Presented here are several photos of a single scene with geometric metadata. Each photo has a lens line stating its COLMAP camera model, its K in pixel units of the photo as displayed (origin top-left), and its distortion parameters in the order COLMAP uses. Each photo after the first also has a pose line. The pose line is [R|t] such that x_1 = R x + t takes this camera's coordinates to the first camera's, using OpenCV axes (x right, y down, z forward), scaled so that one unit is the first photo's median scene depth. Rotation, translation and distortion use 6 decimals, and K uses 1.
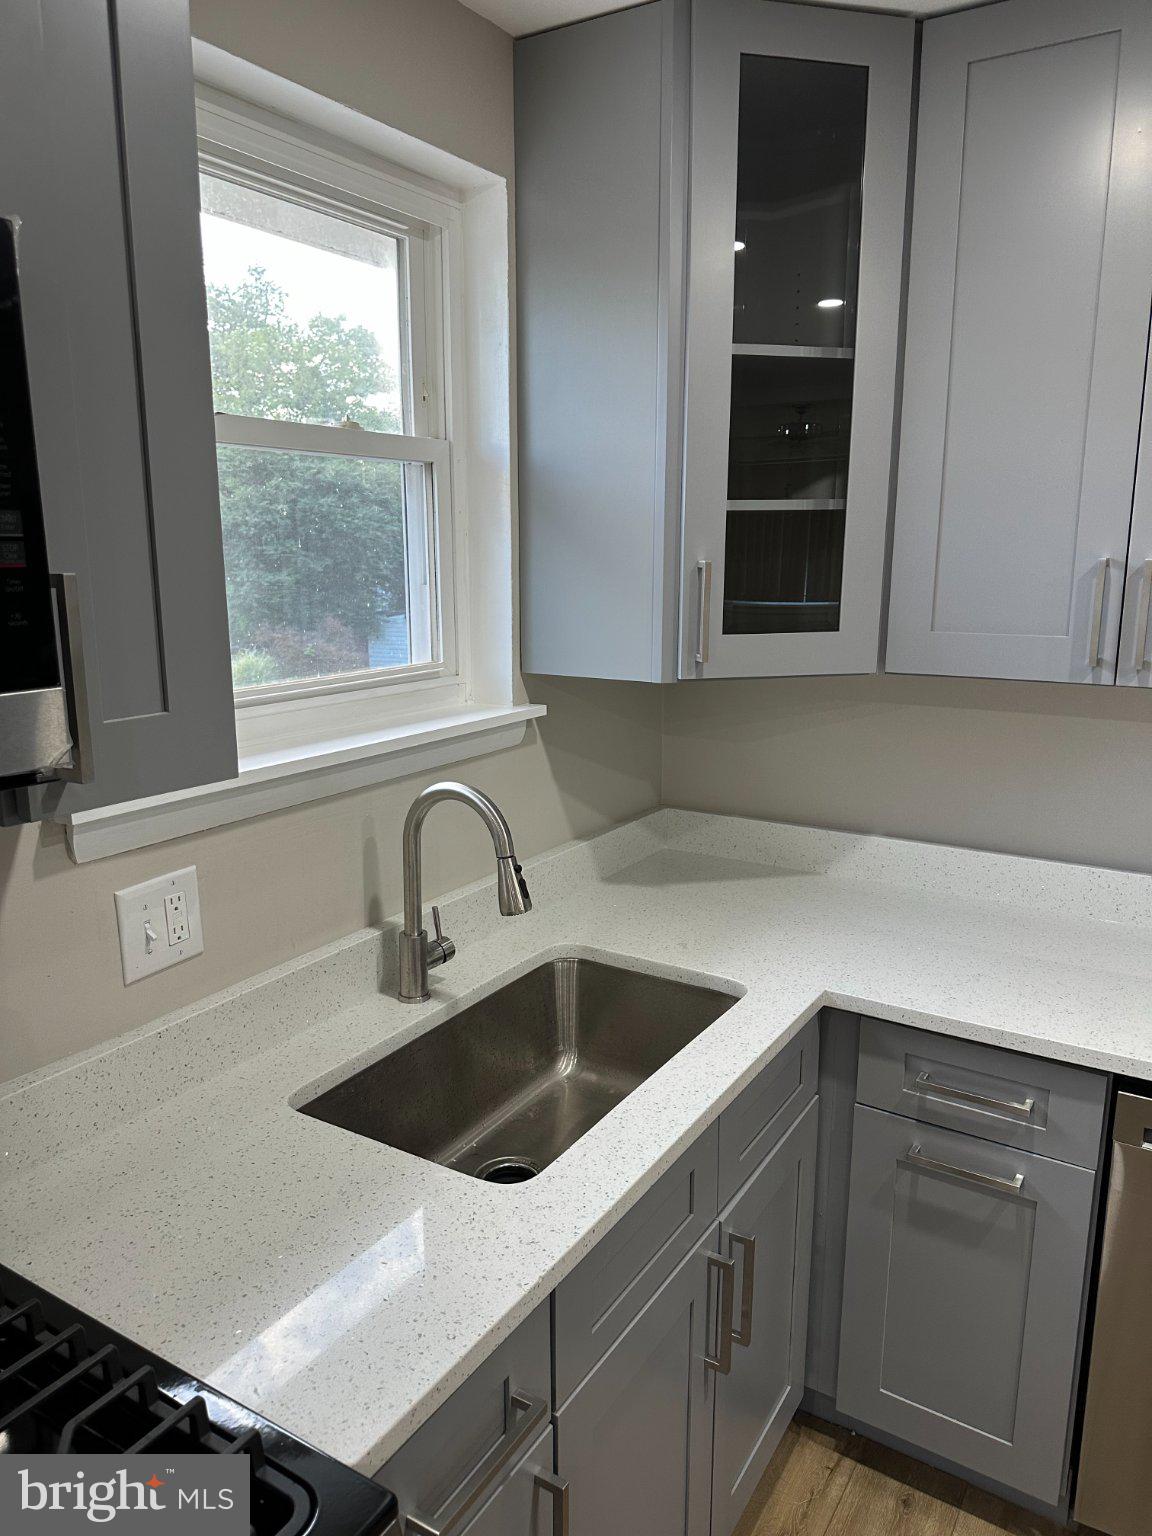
lens RADIAL K [[1073.5, 0, 579.4], [0, 1073.5, 772.3], [0, 0, 1]] dist [0.062017, -0.076269]
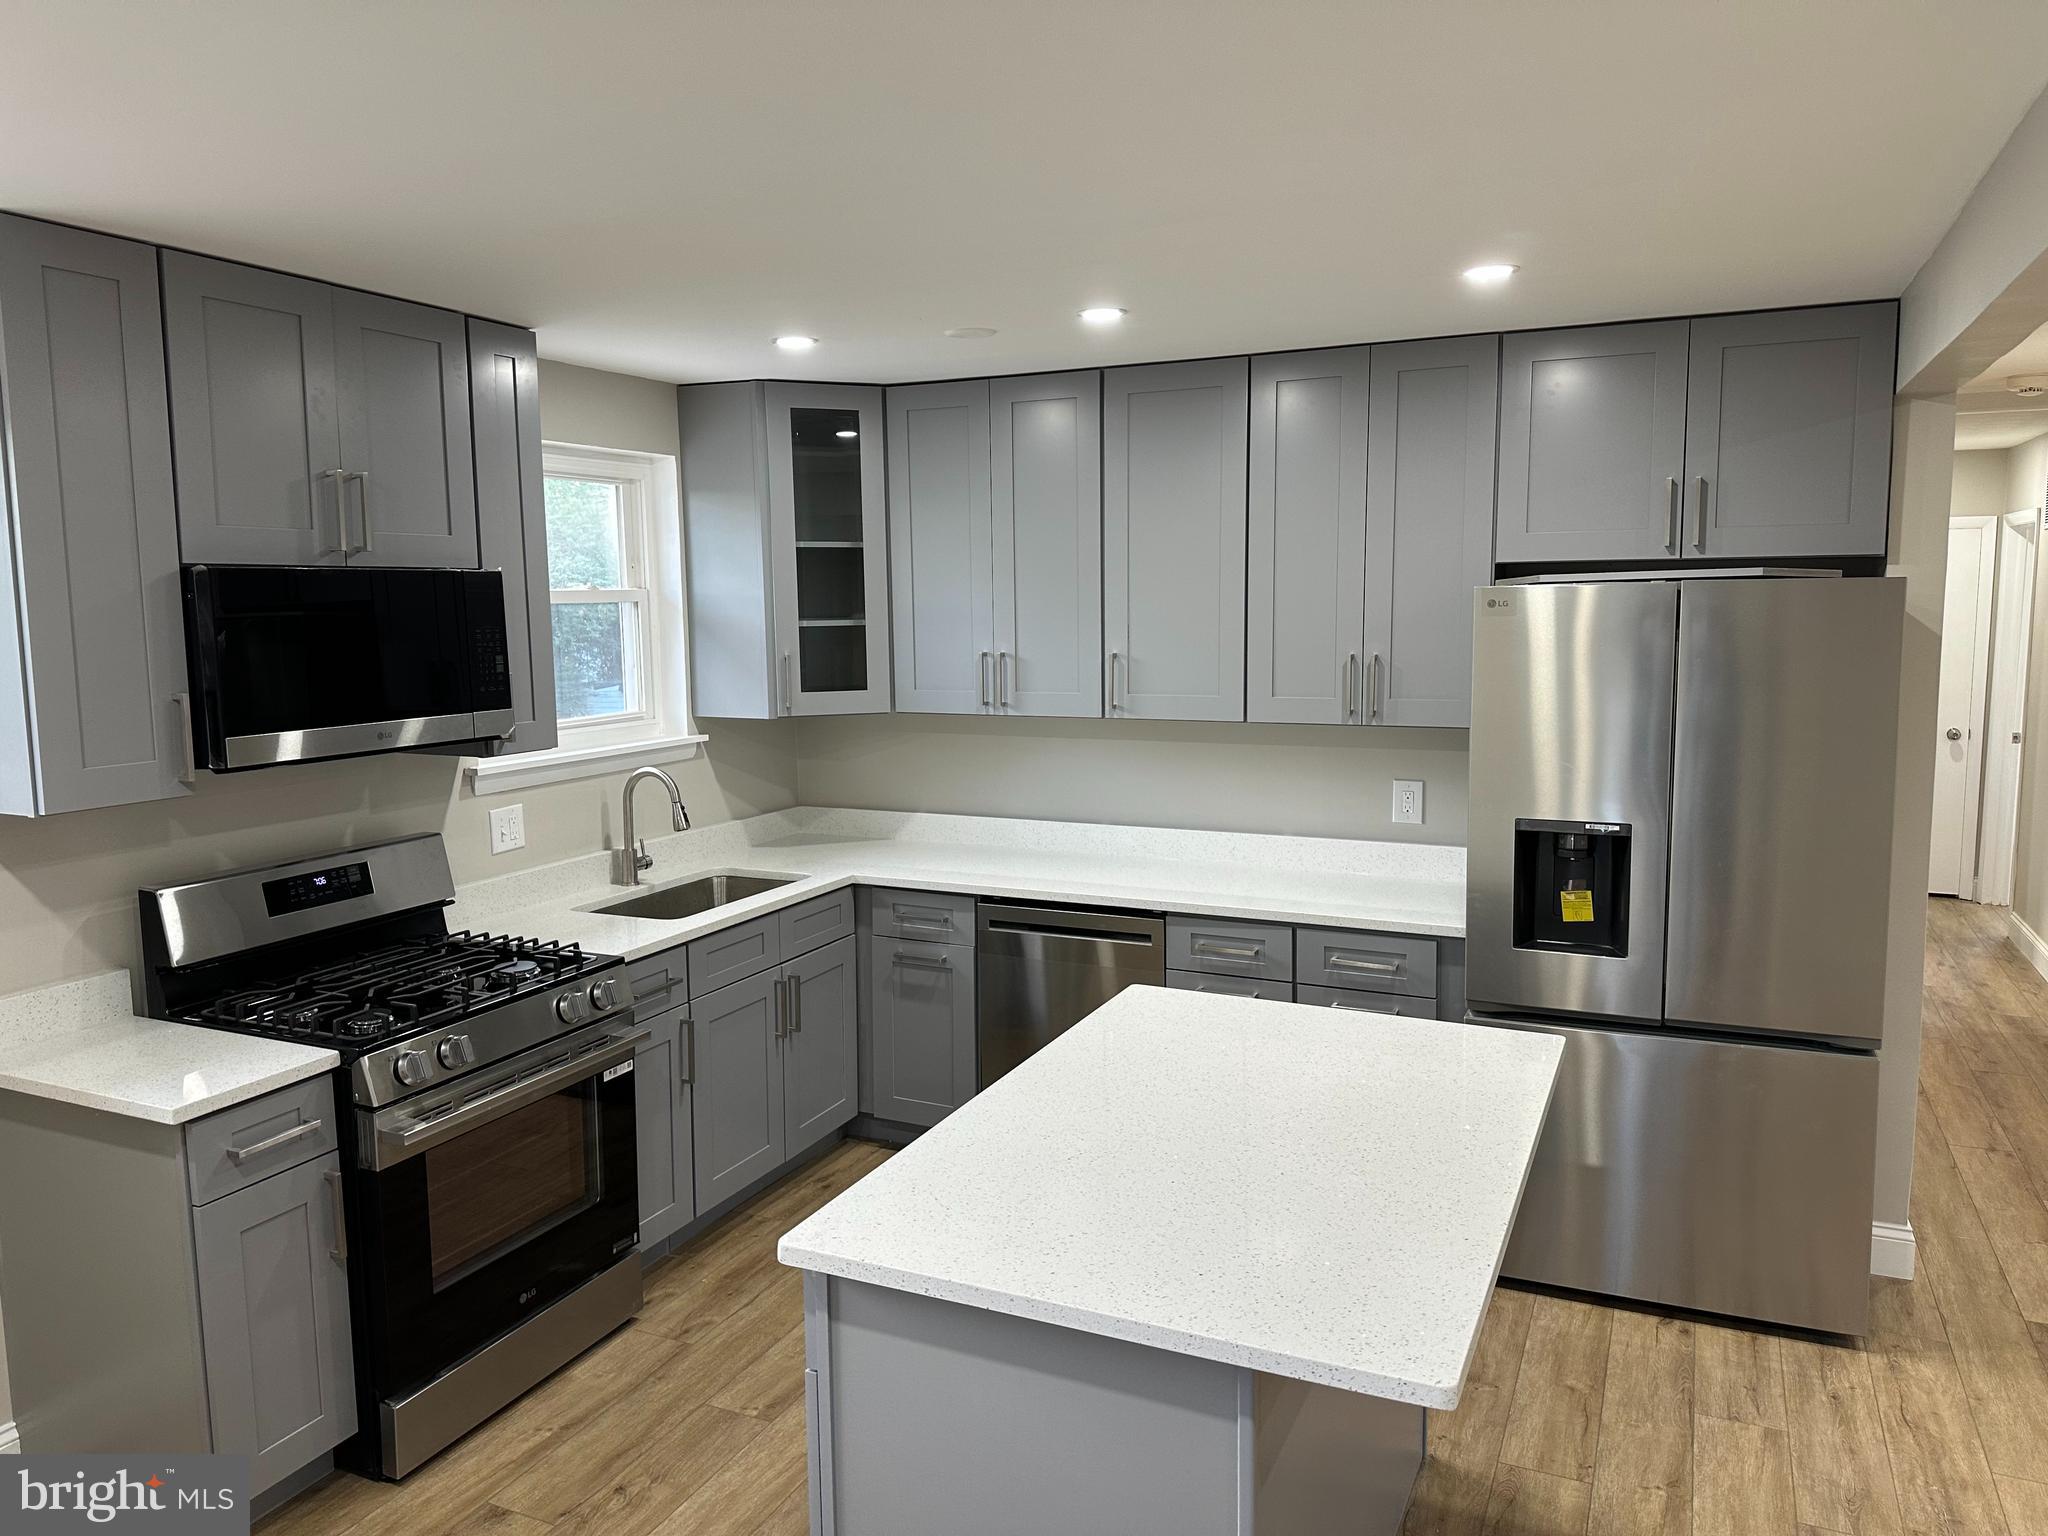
lens RADIAL K [[1431.3, 0, 1038.4], [0, 1431.3, 760.5], [0, 0, 1]] dist [0.062017, -0.076269]
pose [[0.992055, -0.027285, 0.122809, 0.248125], [0.038128, 0.995494, -0.086820, 0.233127], [-0.119887, 0.090813, 0.988625, -1.572034]]
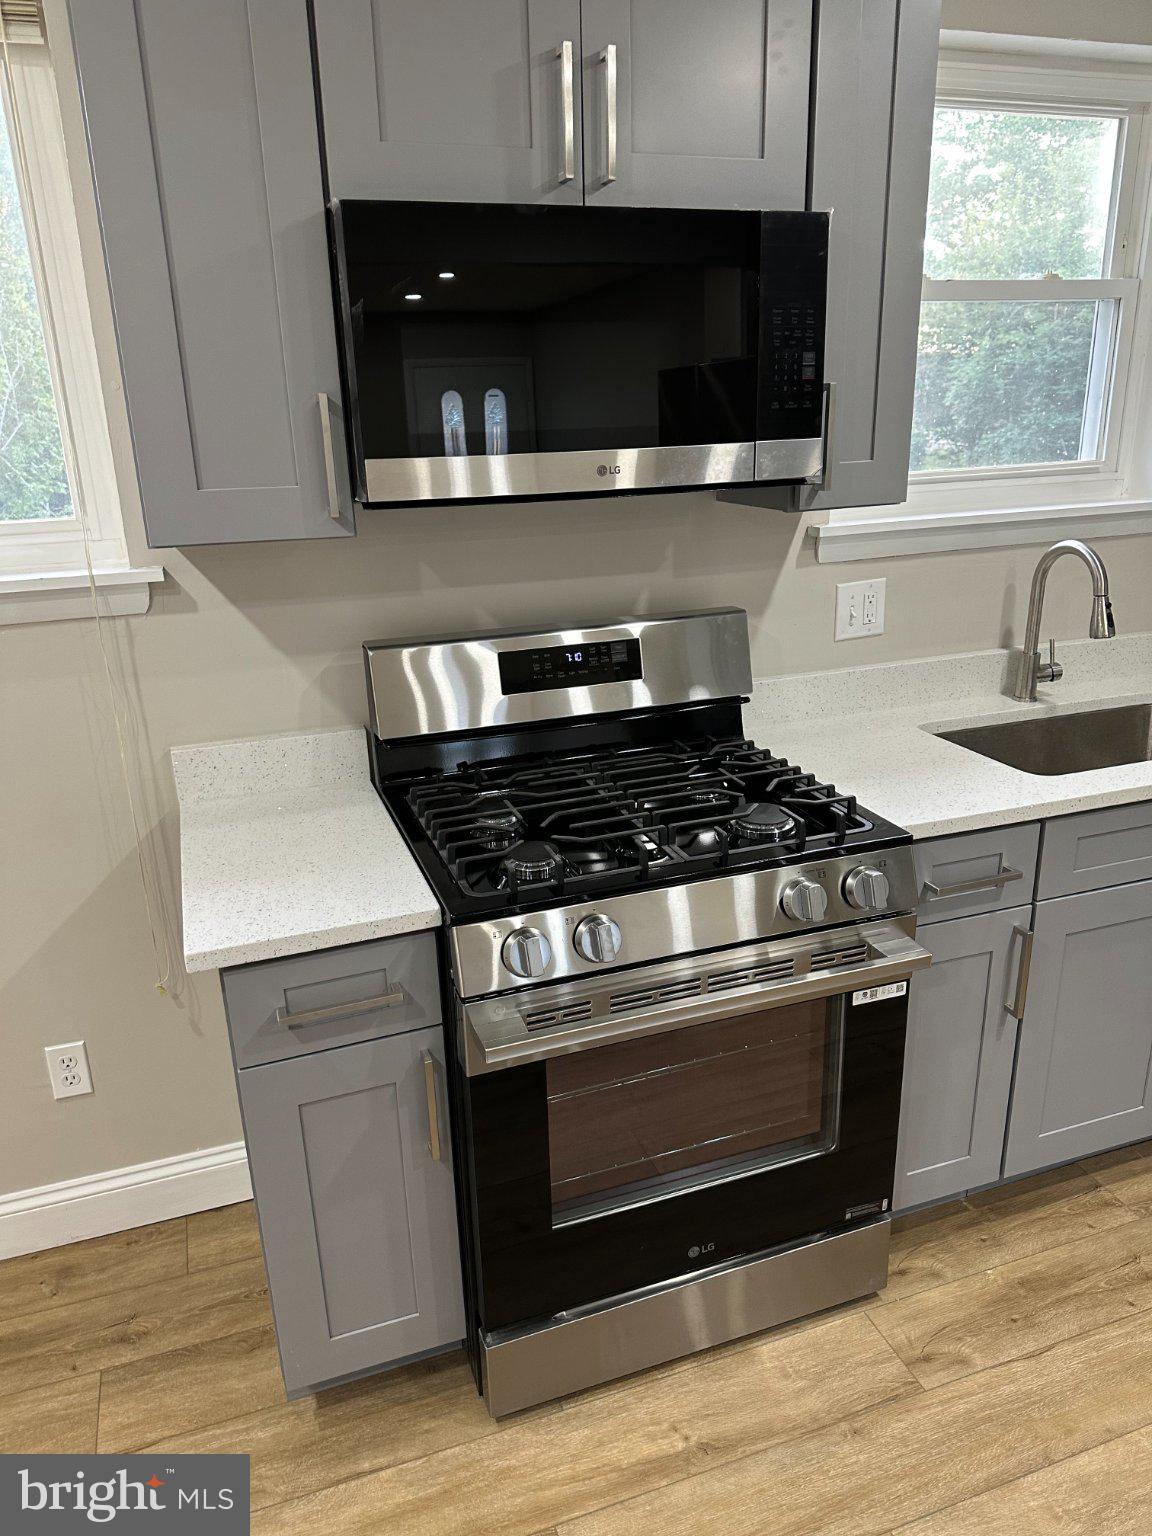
lens RADIAL K [[1073.5, 0, 569.8], [0, 1073.5, 775.8], [0, 0, 1]] dist [0.062017, -0.076269]
pose [[0.774276, 0.180854, -0.606456, 0.260148], [-0.097596, 0.980955, 0.167933, 0.123029], [0.625277, -0.070839, 0.777181, -0.479329]]
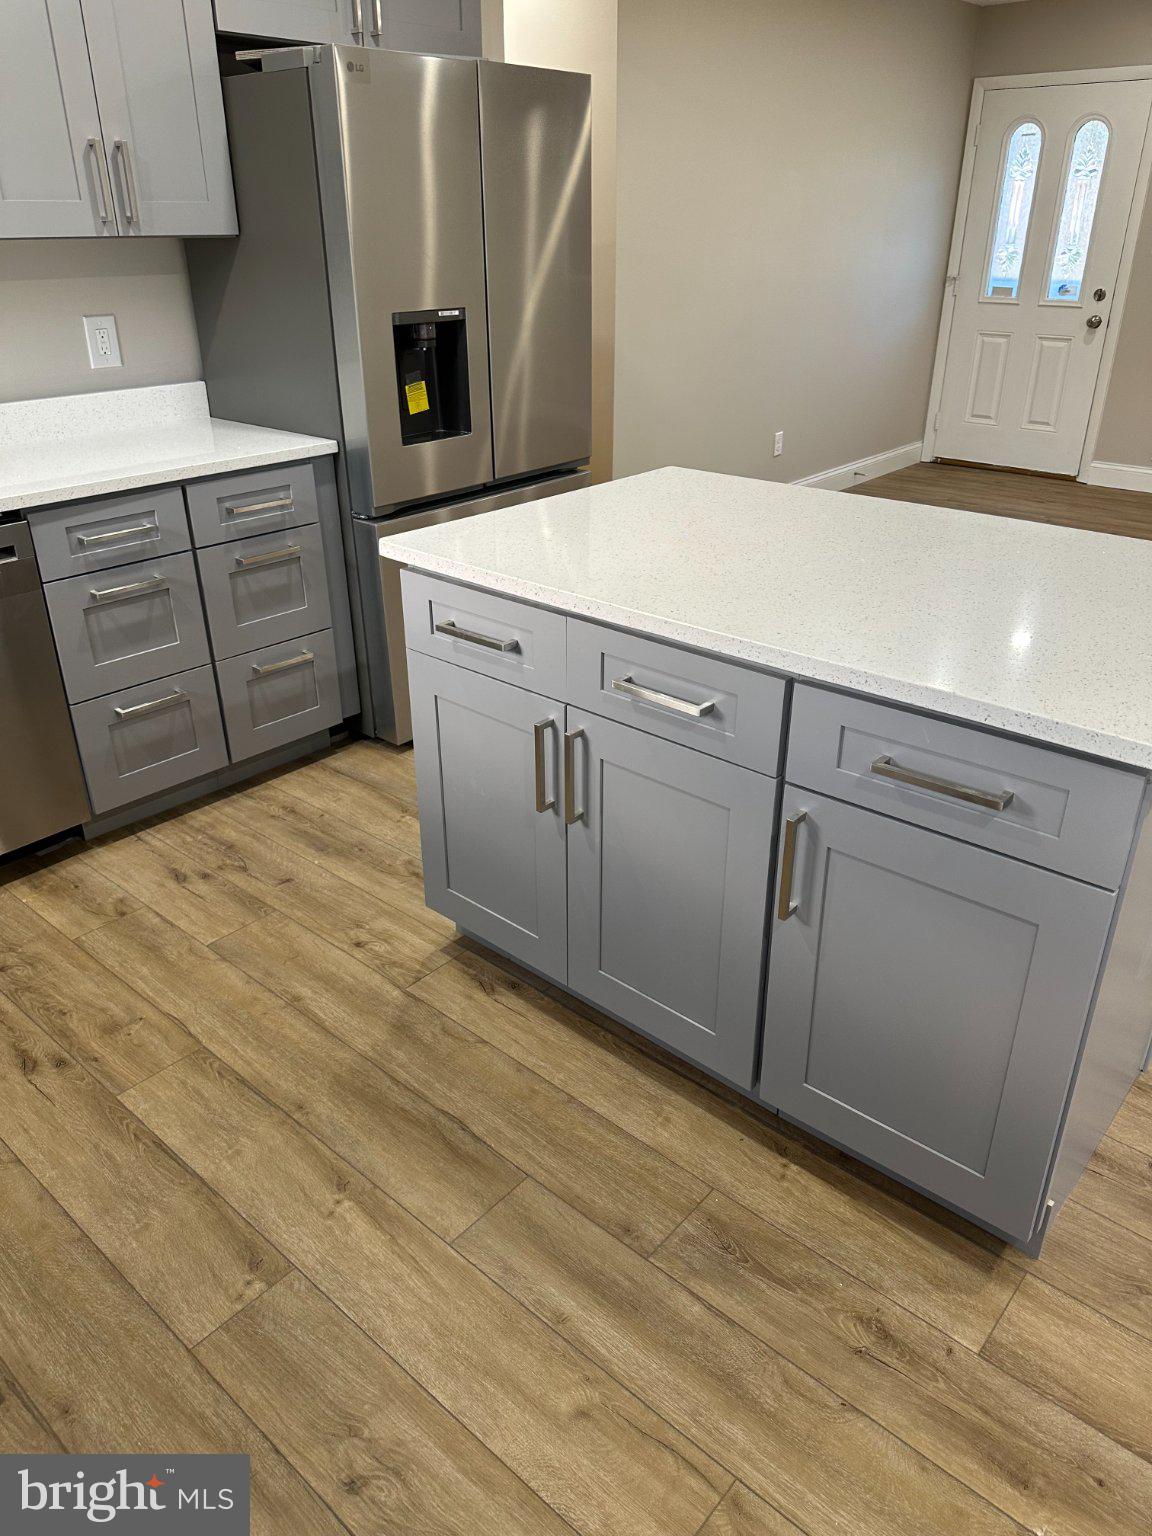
lens RADIAL K [[1073.5, 0, 571.0], [0, 1073.5, 765.8], [0, 0, 1]] dist [0.062017, -0.076269]
pose [[0.171010, -0.444137, 0.879487, -0.463162], [0.207005, 0.888909, 0.408645, 0.159326], [-0.963278, 0.112176, 0.243951, -0.215397]]
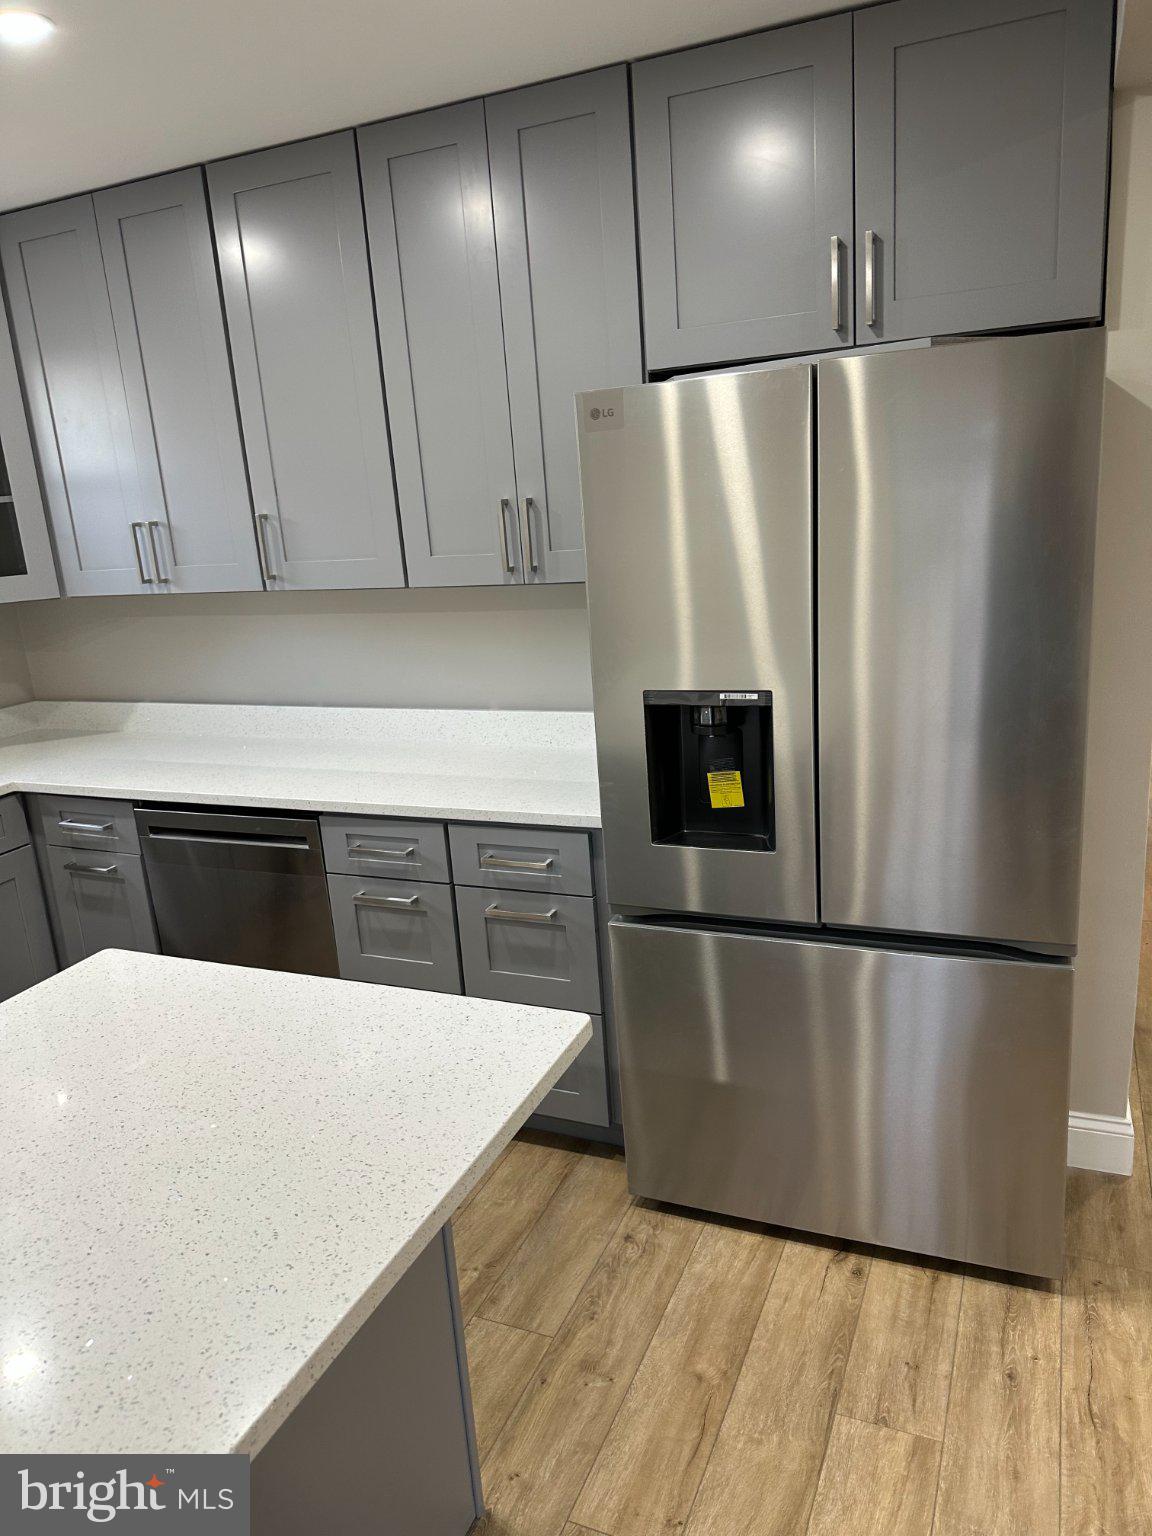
lens RADIAL K [[1073.5, 0, 584.2], [0, 1073.5, 780.6], [0, 0, 1]] dist [0.062017, -0.076269]
pose [[0.986432, -0.107080, 0.124438, 0.923361], [0.100065, 0.993089, 0.061336, 0.184991], [-0.130146, -0.048052, 0.990330, -0.857056]]
